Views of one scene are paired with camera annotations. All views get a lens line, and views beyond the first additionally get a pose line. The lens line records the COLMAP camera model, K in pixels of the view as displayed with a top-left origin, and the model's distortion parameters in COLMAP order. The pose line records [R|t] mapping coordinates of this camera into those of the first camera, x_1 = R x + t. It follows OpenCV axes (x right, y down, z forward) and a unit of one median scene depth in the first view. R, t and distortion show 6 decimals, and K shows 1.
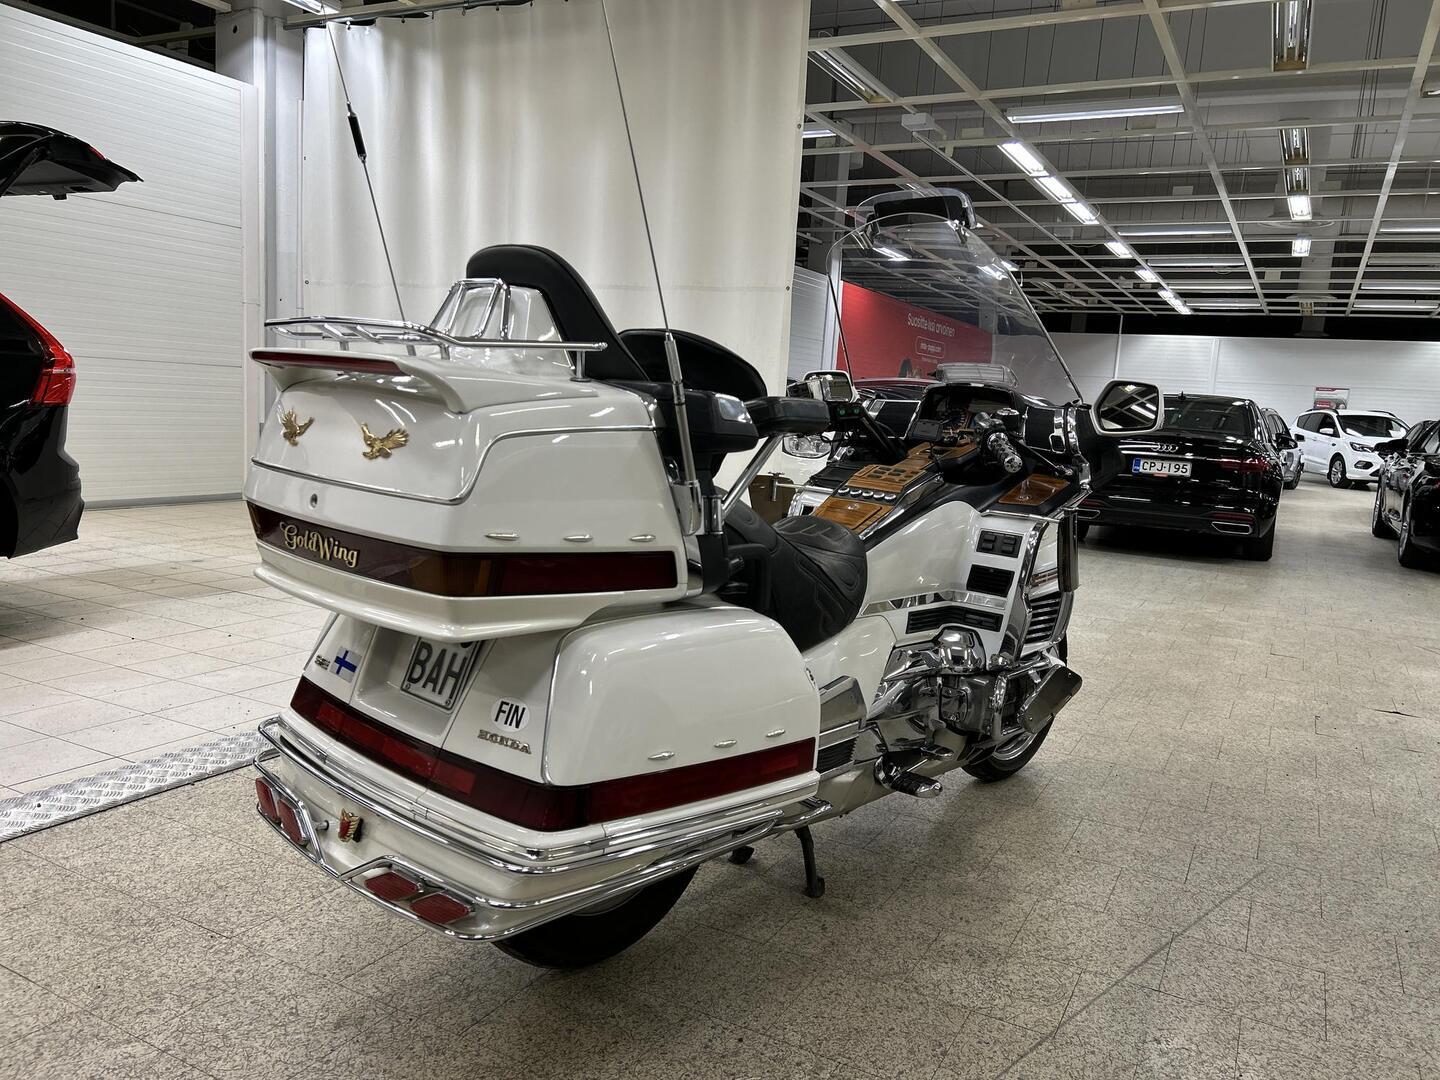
lens RADIAL K [[1098.9, 0, 719.5], [0, 1098.9, 539.3], [0, 0, 1]] dist [0.011364, -0.005566]
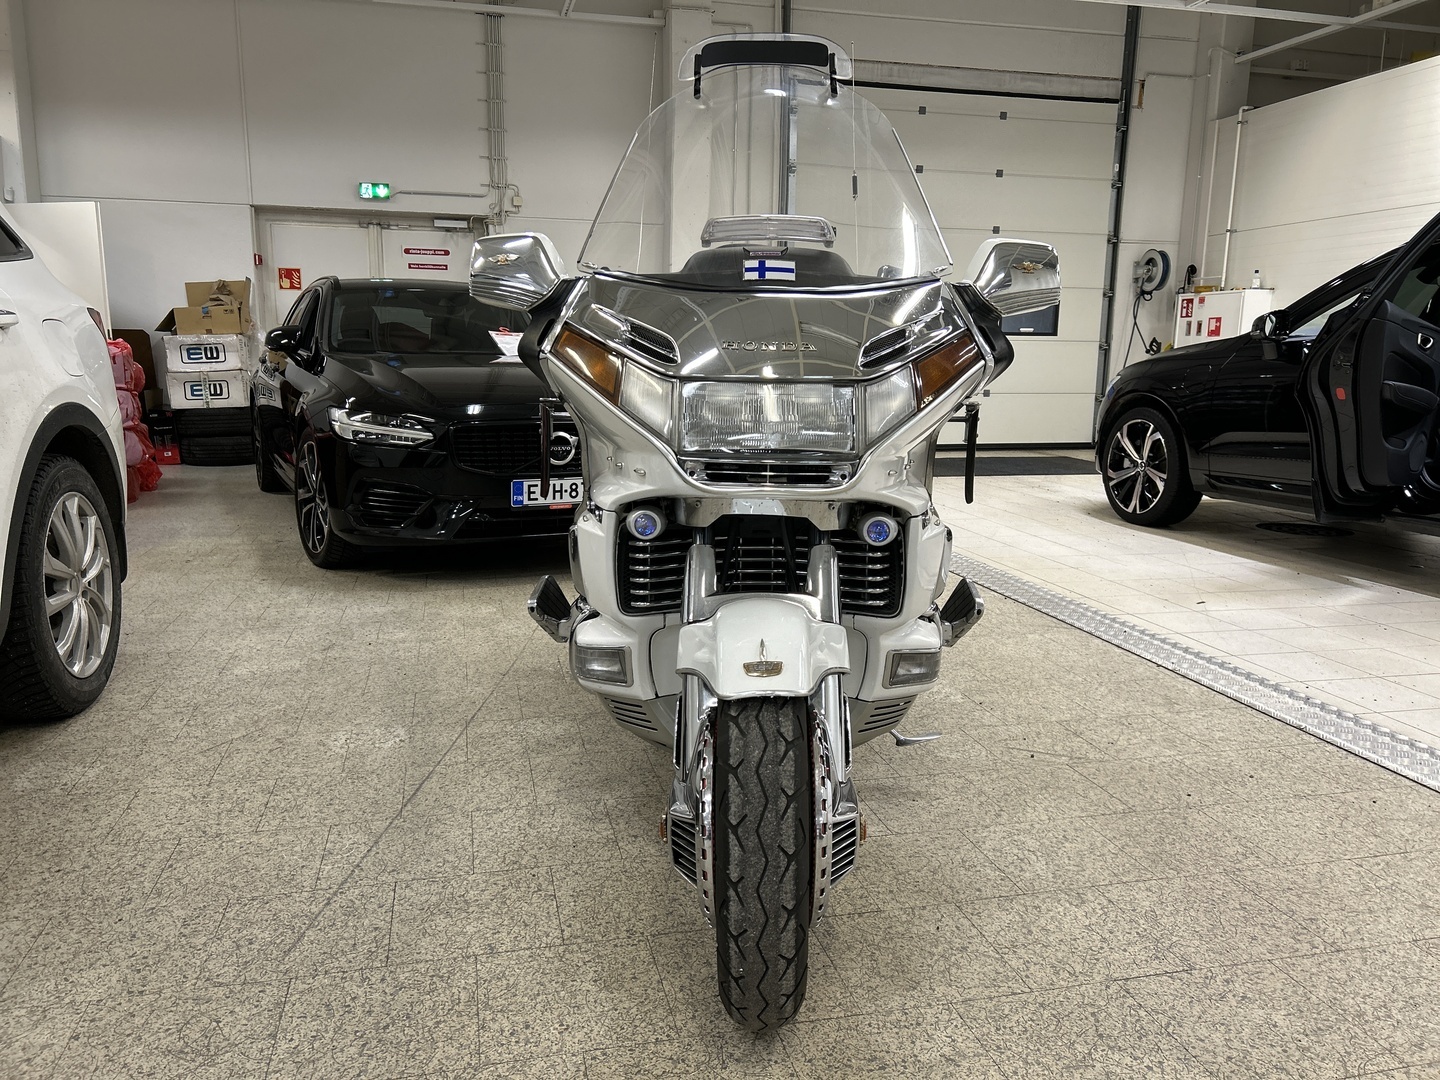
lens RADIAL K [[1098.9, 0, 720.6], [0, 1098.9, 541.3], [0, 0, 1]] dist [0.011364, -0.005566]
pose [[-0.746466, 0.042896, -0.664040, 0.449440], [-0.151786, 0.960635, 0.232683, -0.081031], [0.647881, 0.274482, -0.710570, 0.970061]]
